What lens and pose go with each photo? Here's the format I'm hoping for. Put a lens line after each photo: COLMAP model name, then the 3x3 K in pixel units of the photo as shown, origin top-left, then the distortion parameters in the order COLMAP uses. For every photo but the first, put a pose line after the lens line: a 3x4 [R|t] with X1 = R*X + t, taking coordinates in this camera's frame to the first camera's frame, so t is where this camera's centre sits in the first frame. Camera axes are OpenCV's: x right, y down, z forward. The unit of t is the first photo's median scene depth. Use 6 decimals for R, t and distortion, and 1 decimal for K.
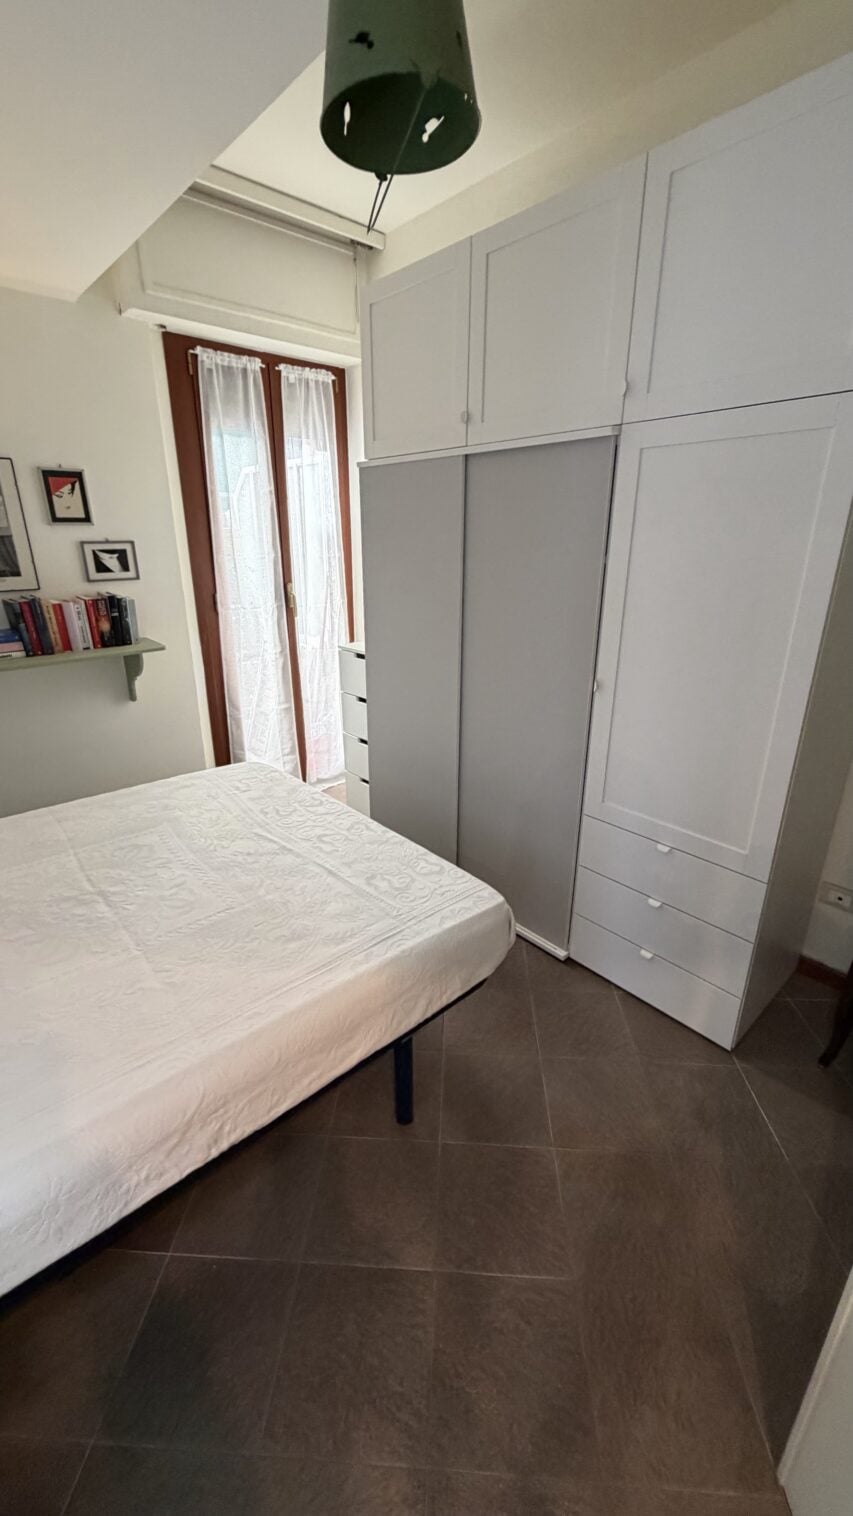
lens RADIAL K [[605.5, 0, 426.5], [0, 605.5, 753.6], [0, 0, 1]] dist [-0.000664, -0.000059]
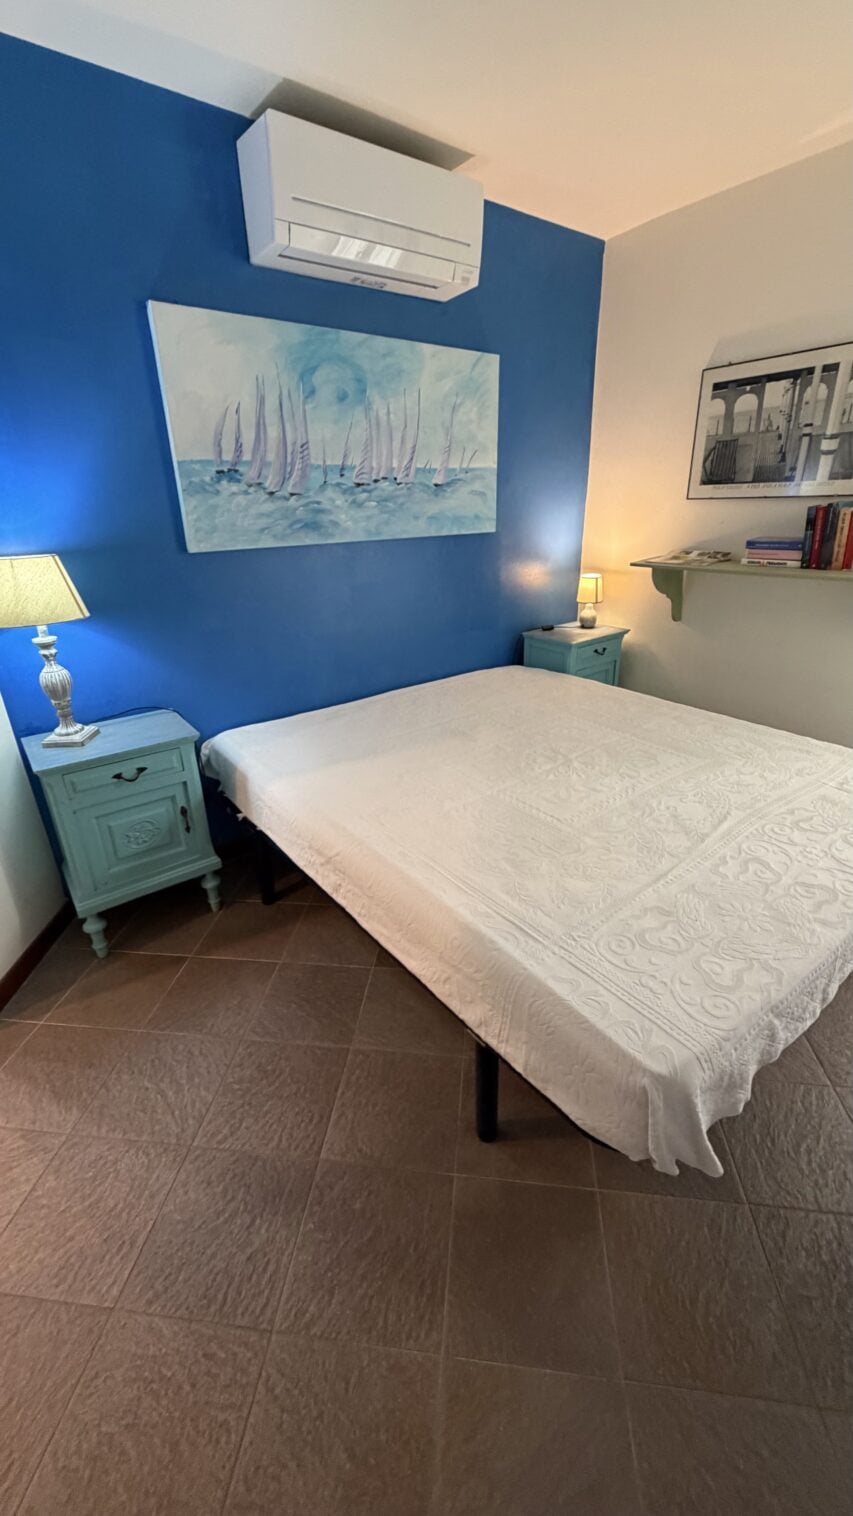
lens RADIAL K [[605.5, 0, 426.5], [0, 605.5, 753.6], [0, 0, 1]] dist [-0.000664, -0.000059]
pose [[-0.063586, 0.391452, -0.917999, 0.436699], [-0.310899, 0.866315, 0.390948, -0.120014], [0.948314, 0.310264, 0.066616, 0.588012]]
